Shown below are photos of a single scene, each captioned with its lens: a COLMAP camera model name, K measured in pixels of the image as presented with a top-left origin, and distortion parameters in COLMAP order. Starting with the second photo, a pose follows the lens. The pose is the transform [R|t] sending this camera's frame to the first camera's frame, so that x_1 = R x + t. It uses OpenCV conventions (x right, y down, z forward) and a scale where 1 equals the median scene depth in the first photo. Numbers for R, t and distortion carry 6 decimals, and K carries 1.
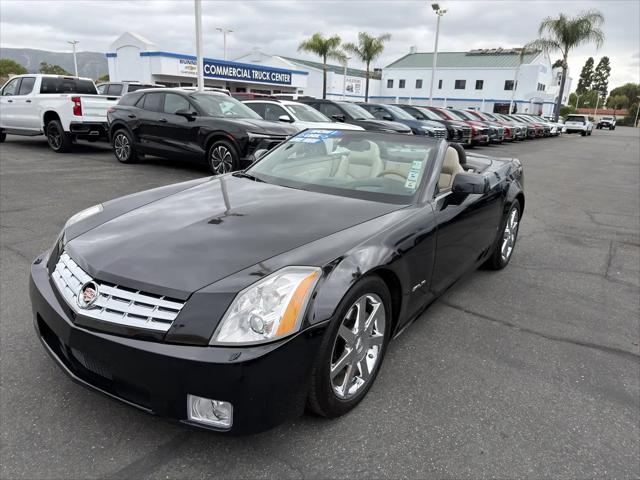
lens RADIAL K [[450.3, 0, 316.6], [0, 450.3, 240.3], [0, 0, 1]] dist [0.024600, -0.035114]
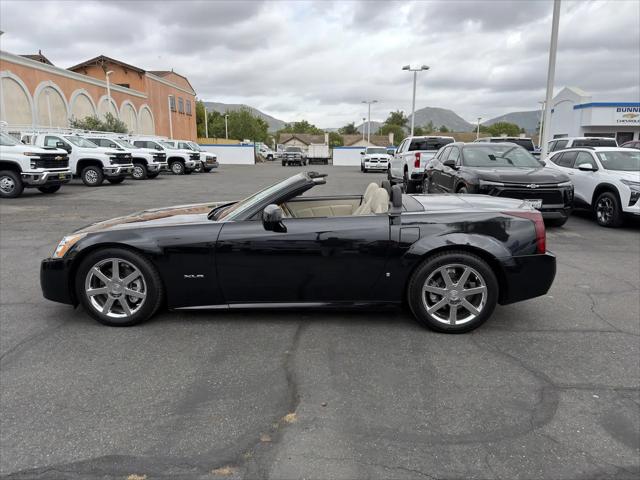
lens RADIAL K [[450.3, 0, 320.5], [0, 450.3, 239.4], [0, 0, 1]] dist [0.024600, -0.035114]
pose [[0.560846, 0.118307, -0.819424, 0.372865], [-0.213296, 0.976975, -0.004934, -0.020642], [0.799973, 0.177547, 0.573167, 0.116506]]
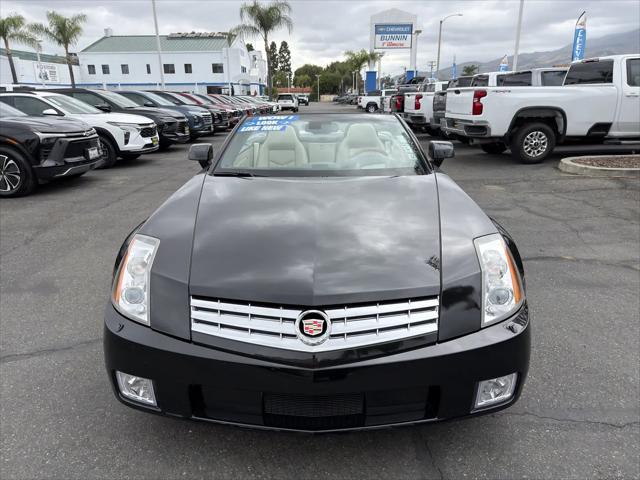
lens RADIAL K [[450.3, 0, 315.5], [0, 450.3, 235.8], [0, 0, 1]] dist [0.024600, -0.035114]
pose [[0.824354, -0.217485, 0.522629, -0.154311], [0.205858, 0.975214, 0.081118, -0.018376], [-0.527317, 0.040718, 0.848692, 0.051677]]
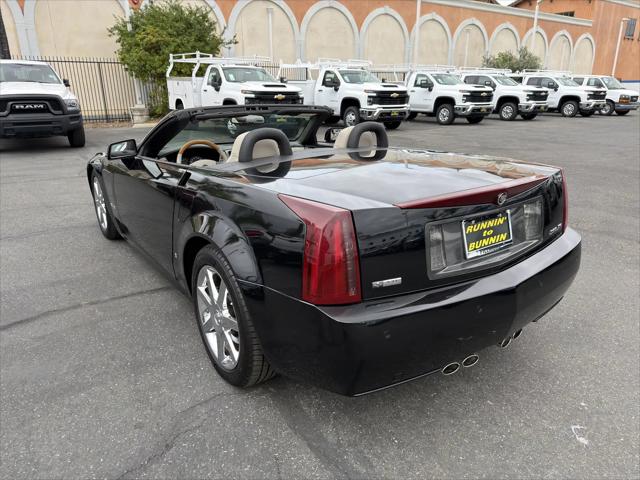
lens RADIAL K [[450.3, 0, 318.3], [0, 450.3, 244.7], [0, 0, 1]] dist [0.024600, -0.035114]
pose [[-0.318805, 0.266157, -0.909683, 0.321329], [-0.276255, 0.892000, 0.357799, -0.114686], [0.906668, 0.365373, -0.210847, 0.457585]]
